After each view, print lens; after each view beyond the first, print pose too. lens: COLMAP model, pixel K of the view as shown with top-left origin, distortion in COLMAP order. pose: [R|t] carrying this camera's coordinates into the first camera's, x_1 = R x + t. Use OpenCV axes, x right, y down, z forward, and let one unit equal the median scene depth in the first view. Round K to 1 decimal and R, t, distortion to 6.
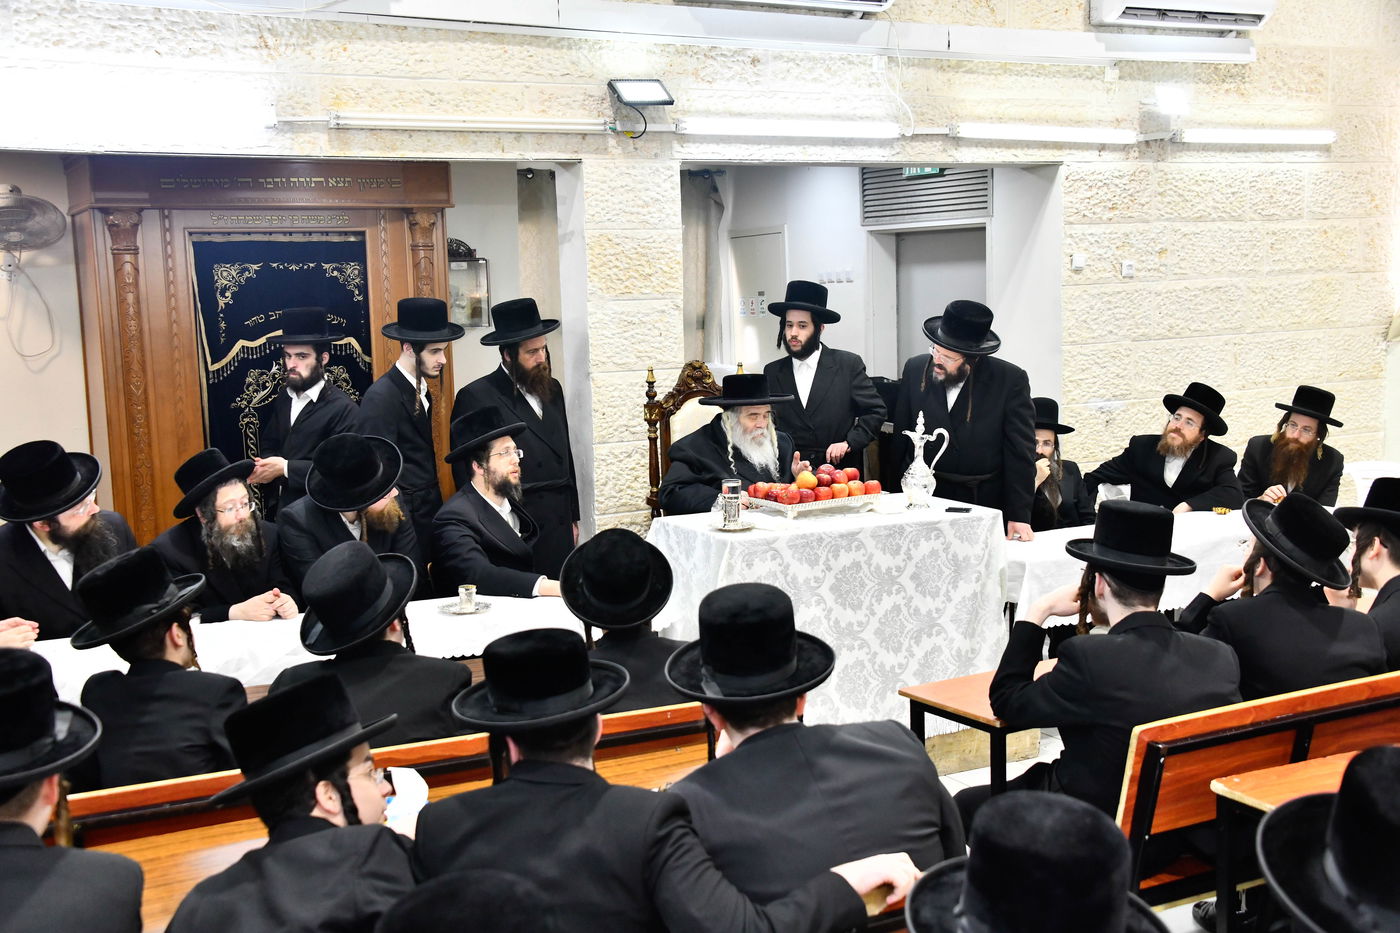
lens RADIAL K [[1520.8, 0, 700.0], [0, 1520.8, 466.5], [0, 0, 1]] dist [0.007020, 0.247485]
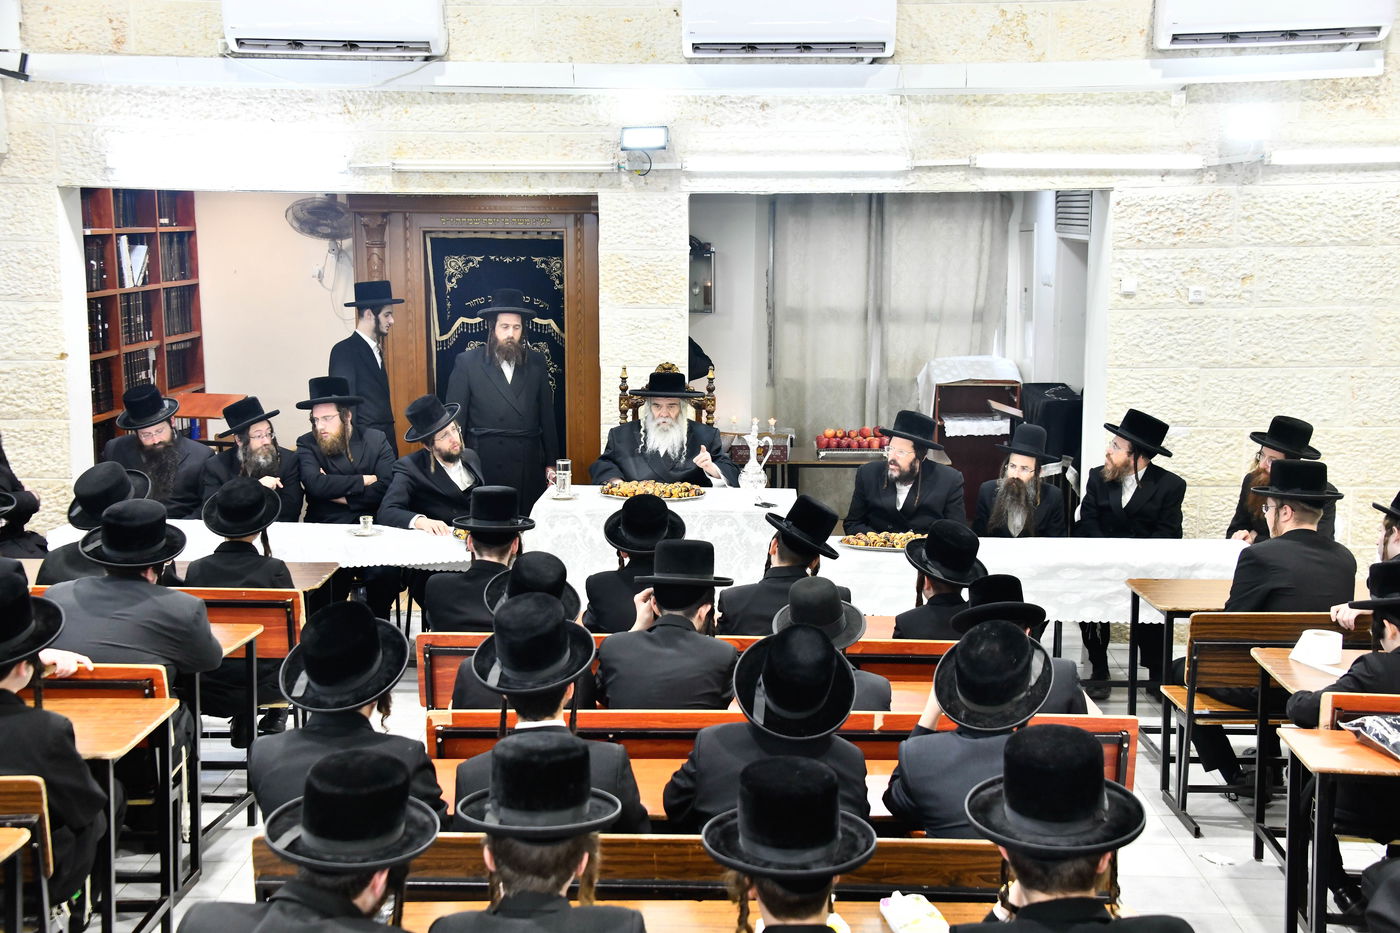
lens RADIAL K [[1822.8, 0, 700.0], [0, 1822.8, 466.5], [0, 0, 1]] dist [0.136479, 0.451136]
pose [[0.863447, 0.097688, -0.494890, 0.714178], [-0.086777, 0.995209, 0.045045, -0.052884], [0.496920, 0.004051, 0.867787, -0.231396]]
